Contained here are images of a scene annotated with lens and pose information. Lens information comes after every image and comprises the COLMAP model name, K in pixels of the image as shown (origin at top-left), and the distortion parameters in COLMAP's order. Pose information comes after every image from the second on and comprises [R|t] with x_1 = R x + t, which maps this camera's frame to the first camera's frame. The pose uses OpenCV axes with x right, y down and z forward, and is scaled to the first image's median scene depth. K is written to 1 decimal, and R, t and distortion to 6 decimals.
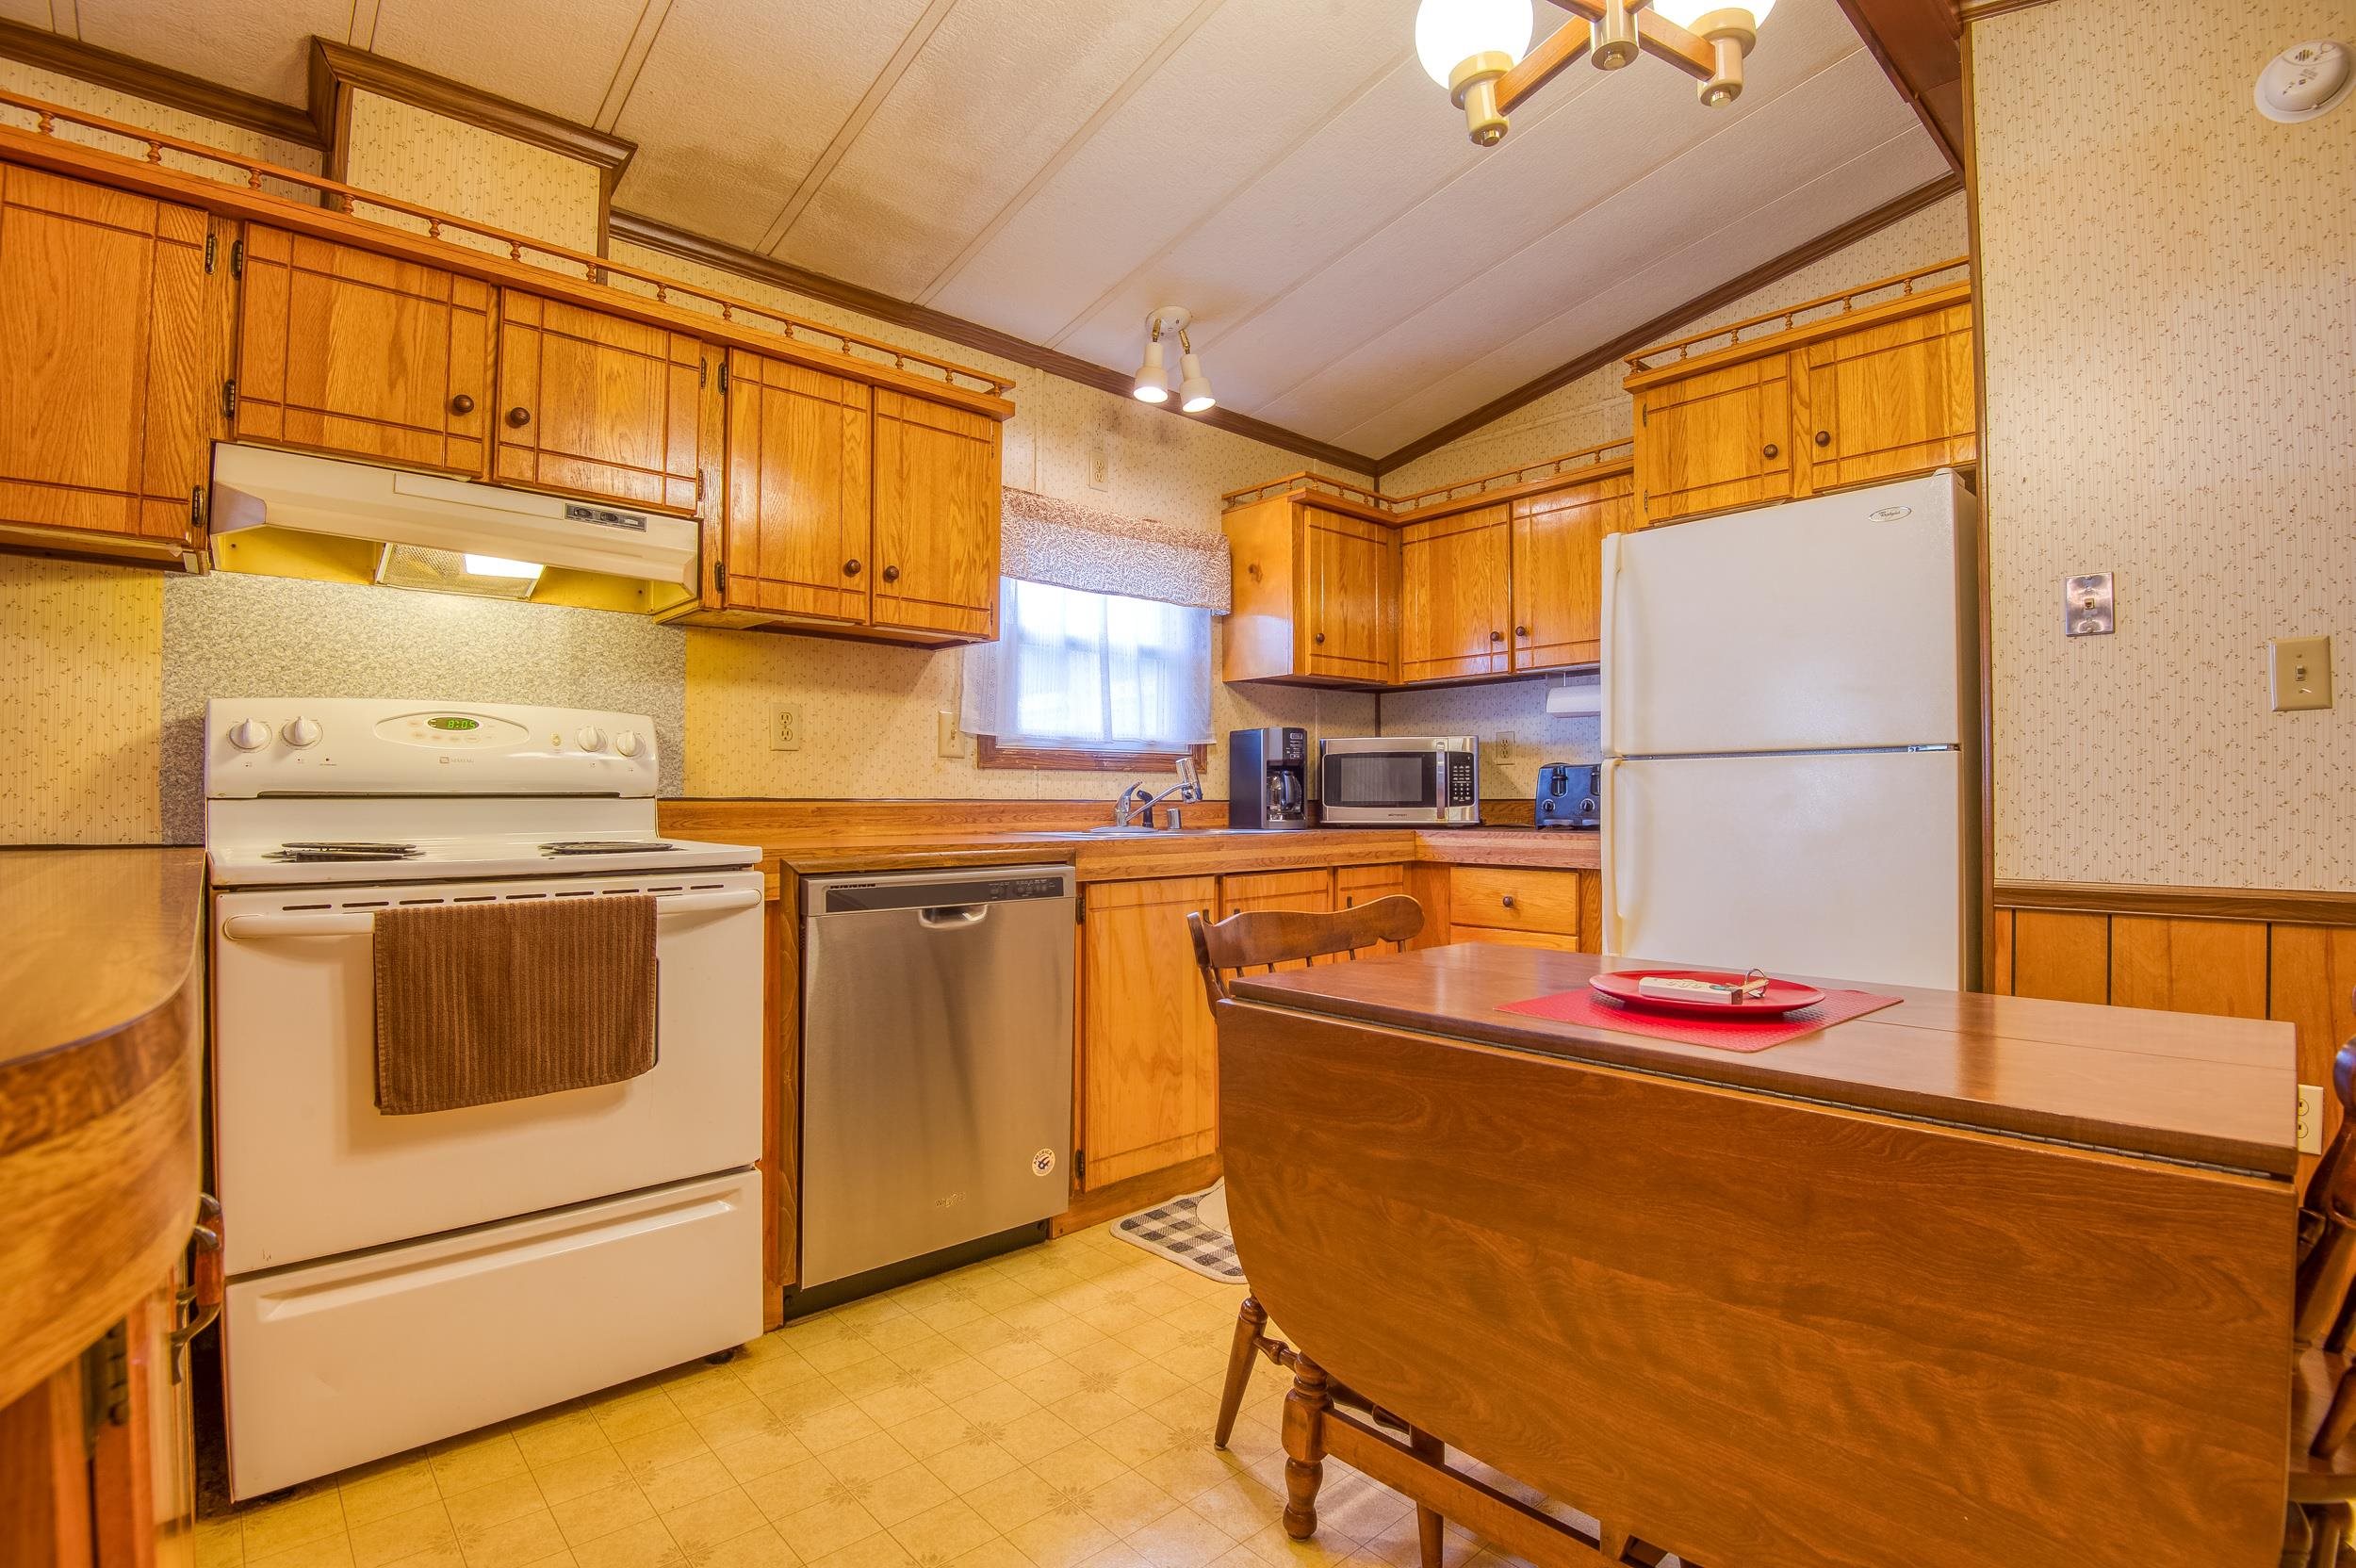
lens RADIAL K [[1088.2, 0, 1170.9], [0, 1088.2, 786.9], [0, 0, 1]] dist [-0.011810, -0.023987]
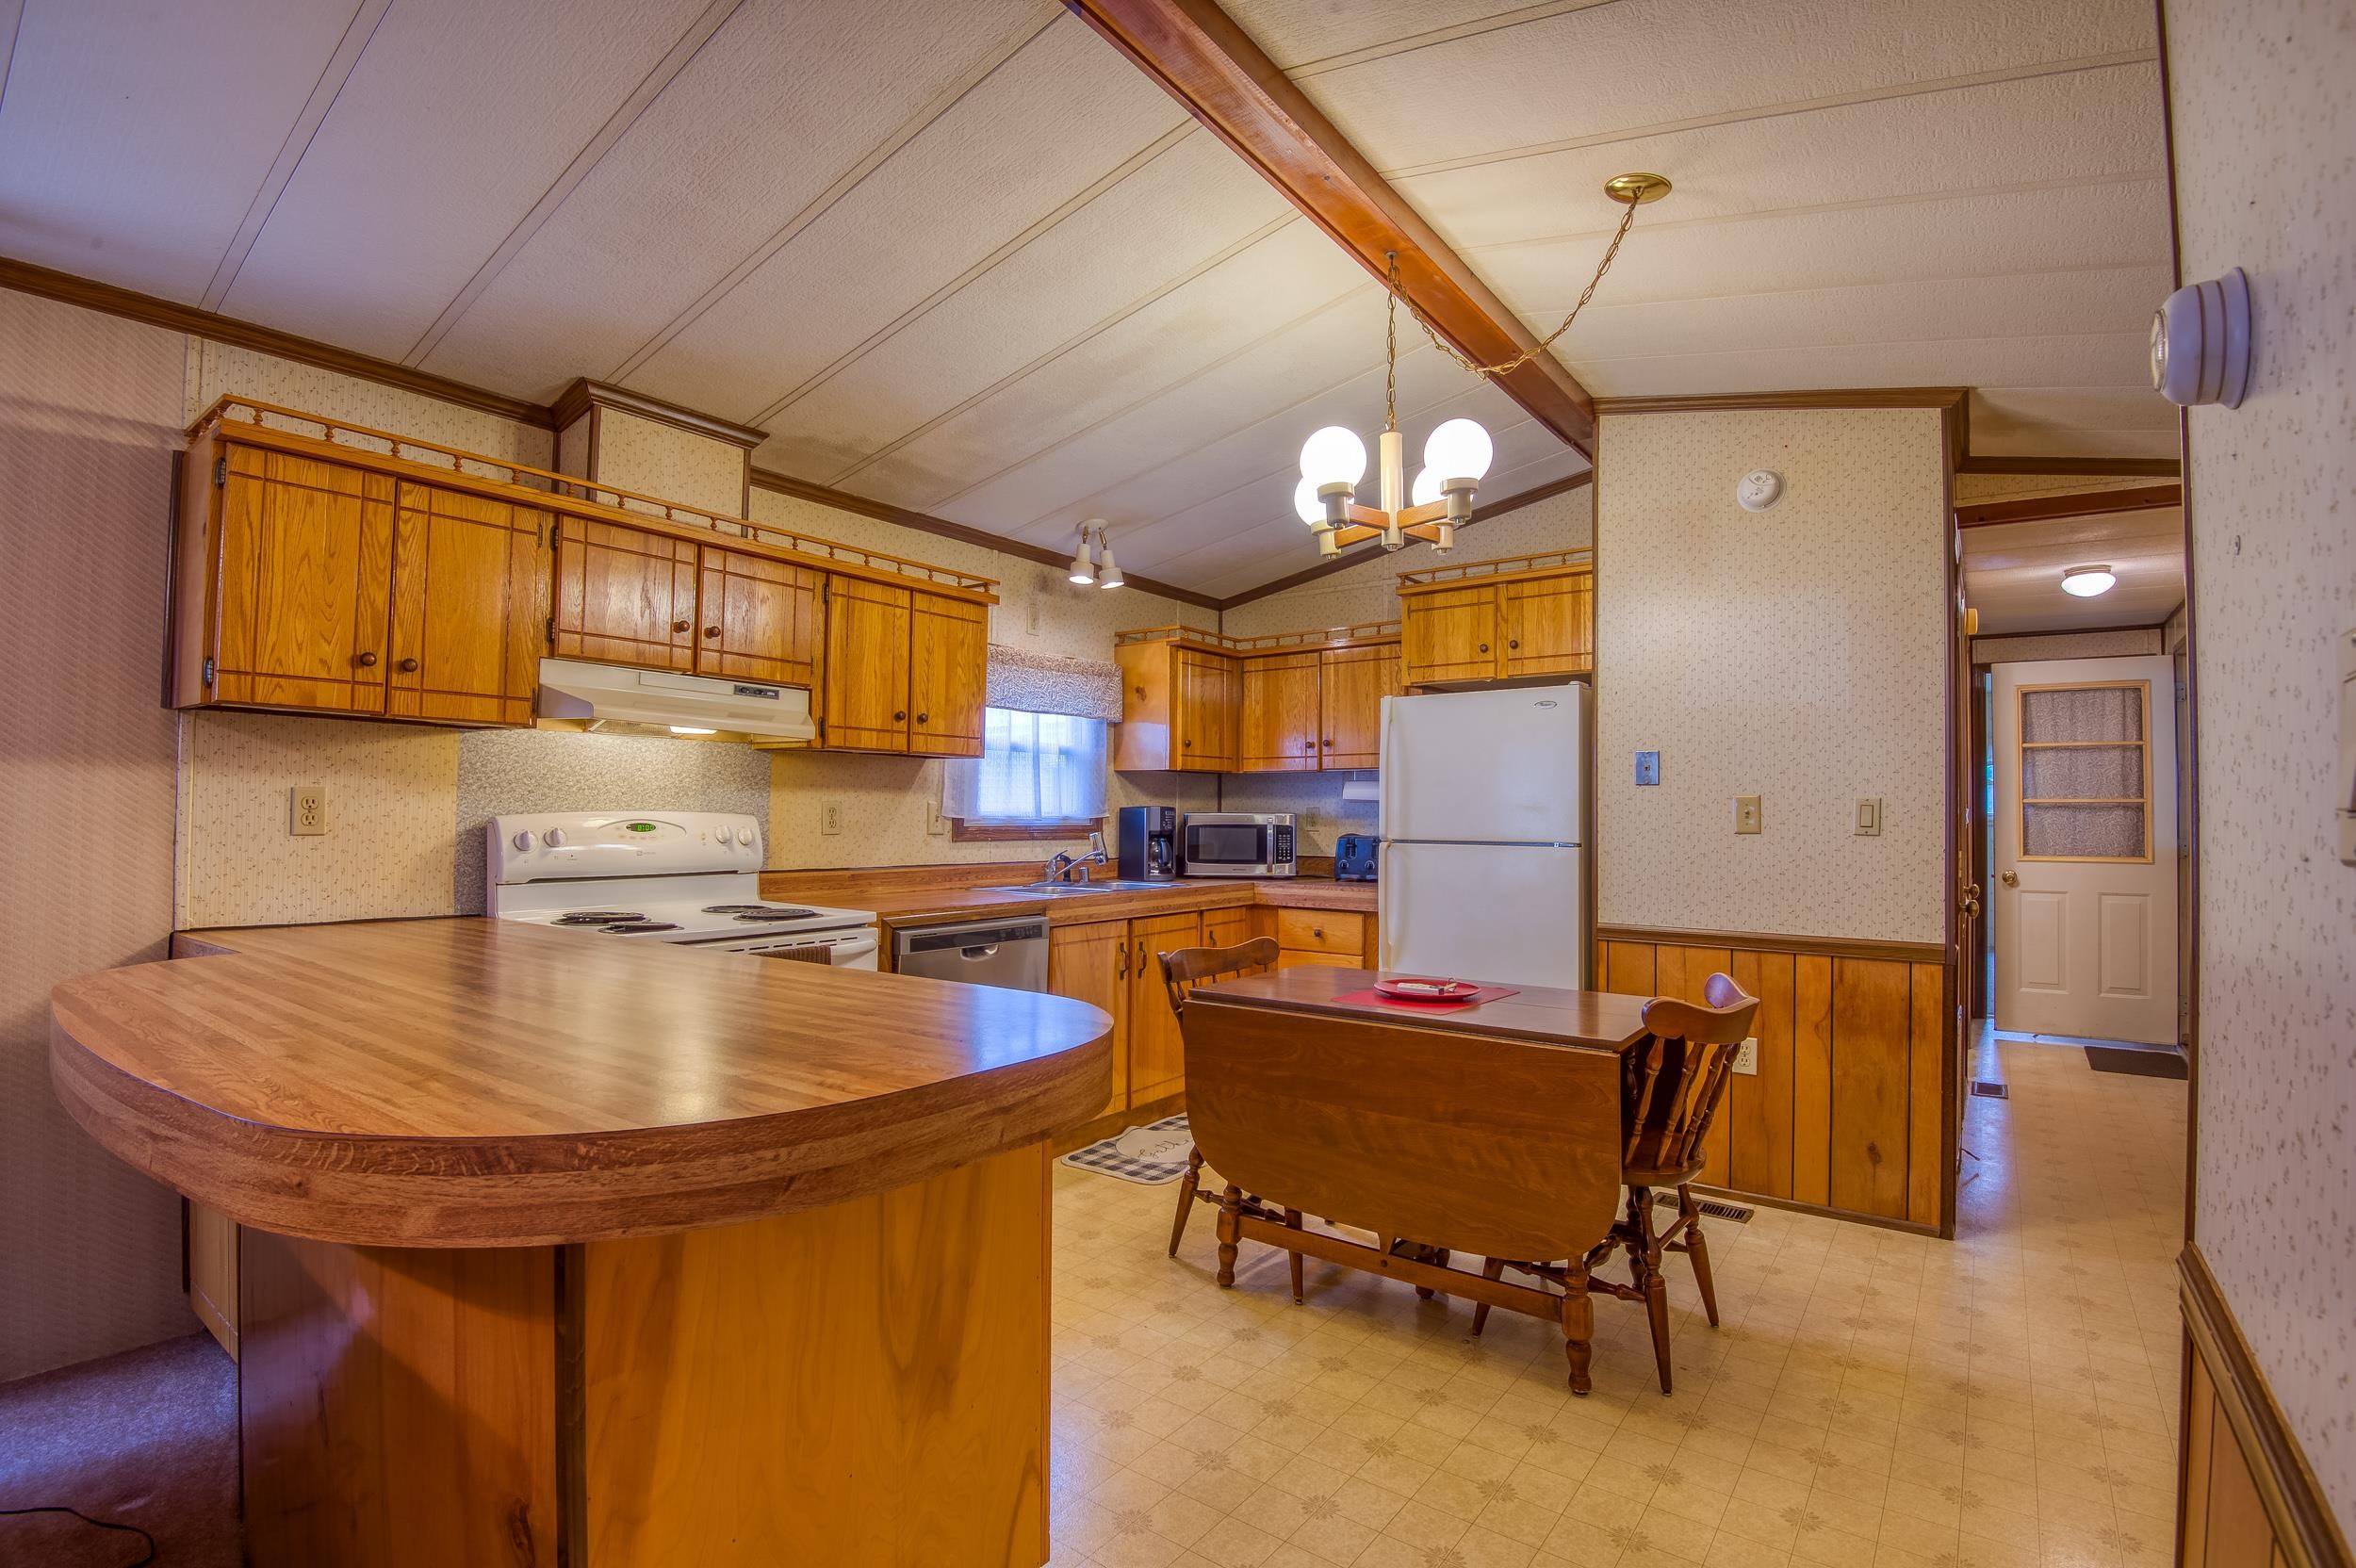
lens RADIAL K [[1088.2, 0, 1170.9], [0, 1088.2, 786.9], [0, 0, 1]] dist [-0.011810, -0.023987]
pose [[0.981918, 0.013101, 0.188853, -0.213899], [-0.010679, 0.999847, -0.013839, -0.090885], [-0.189005, 0.011572, 0.981908, -0.528265]]
